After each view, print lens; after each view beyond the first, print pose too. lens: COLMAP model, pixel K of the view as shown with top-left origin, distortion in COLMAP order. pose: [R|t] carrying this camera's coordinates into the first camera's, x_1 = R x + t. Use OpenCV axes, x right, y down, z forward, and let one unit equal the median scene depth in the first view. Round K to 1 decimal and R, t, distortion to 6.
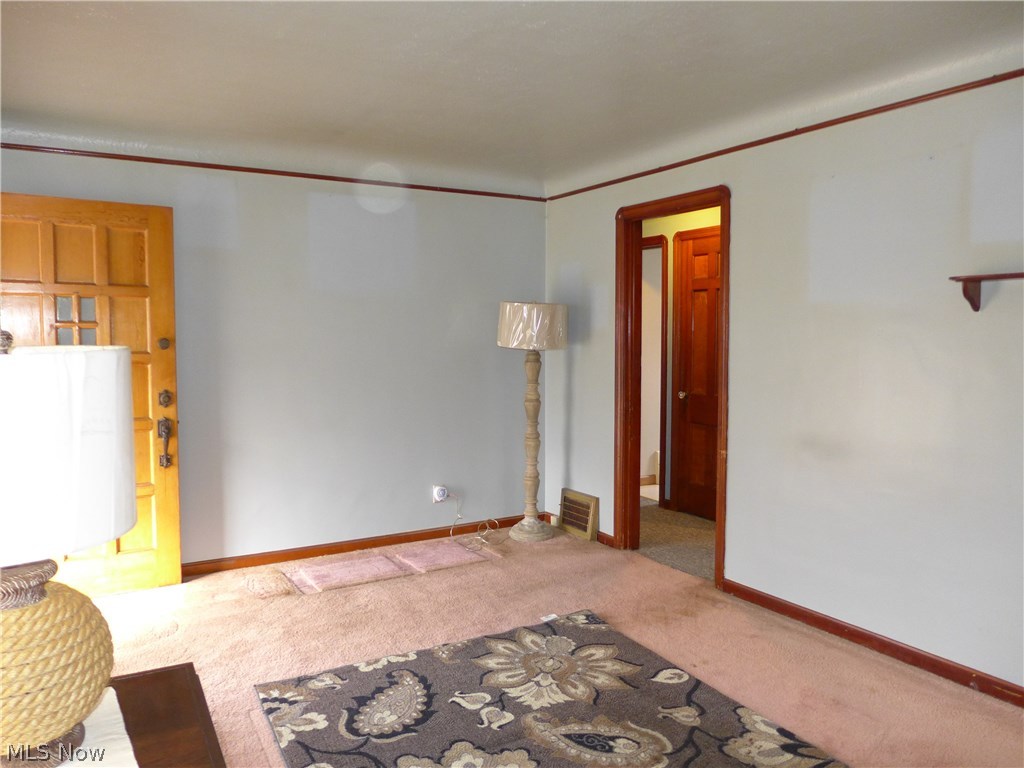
lens RADIAL K [[736.3, 0, 508.6], [0, 736.3, 382.0], [0, 0, 1]] dist [-0.051052, 0.016120]
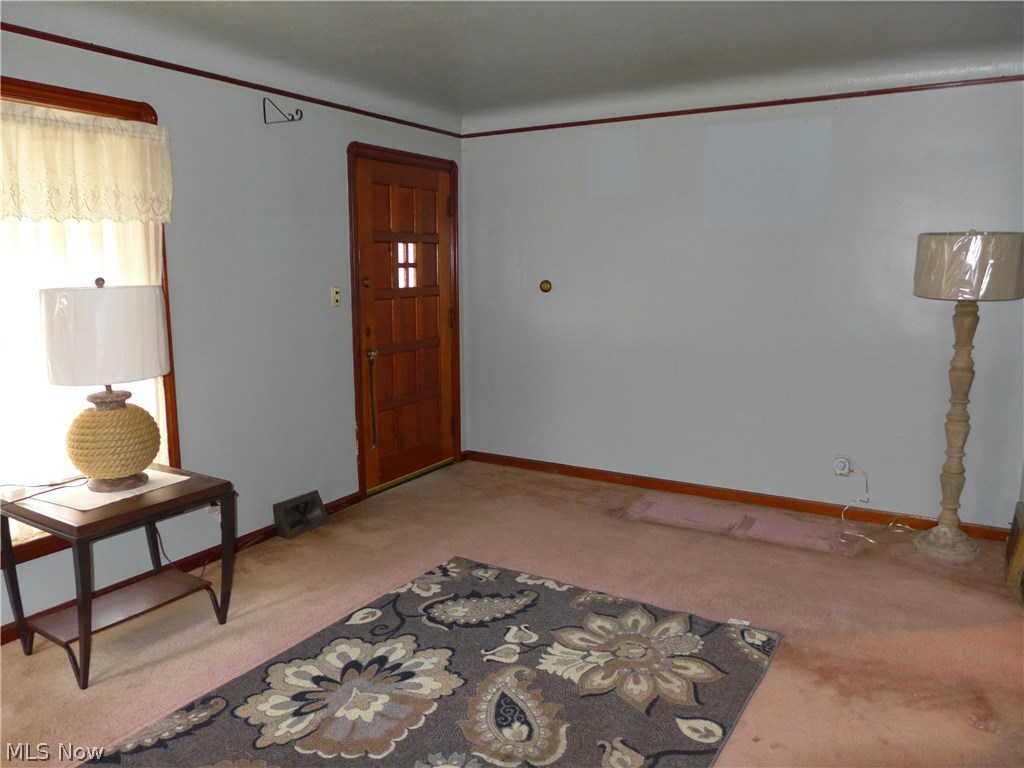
lens RADIAL K [[736.3, 0, 505.4], [0, 736.3, 394.5], [0, 0, 1]] dist [-0.051052, 0.016120]
pose [[0.476930, 0.149638, -0.866110, 0.756391], [-0.054347, 0.988536, 0.140863, -0.044104], [0.877260, -0.020112, 0.479595, 0.471244]]
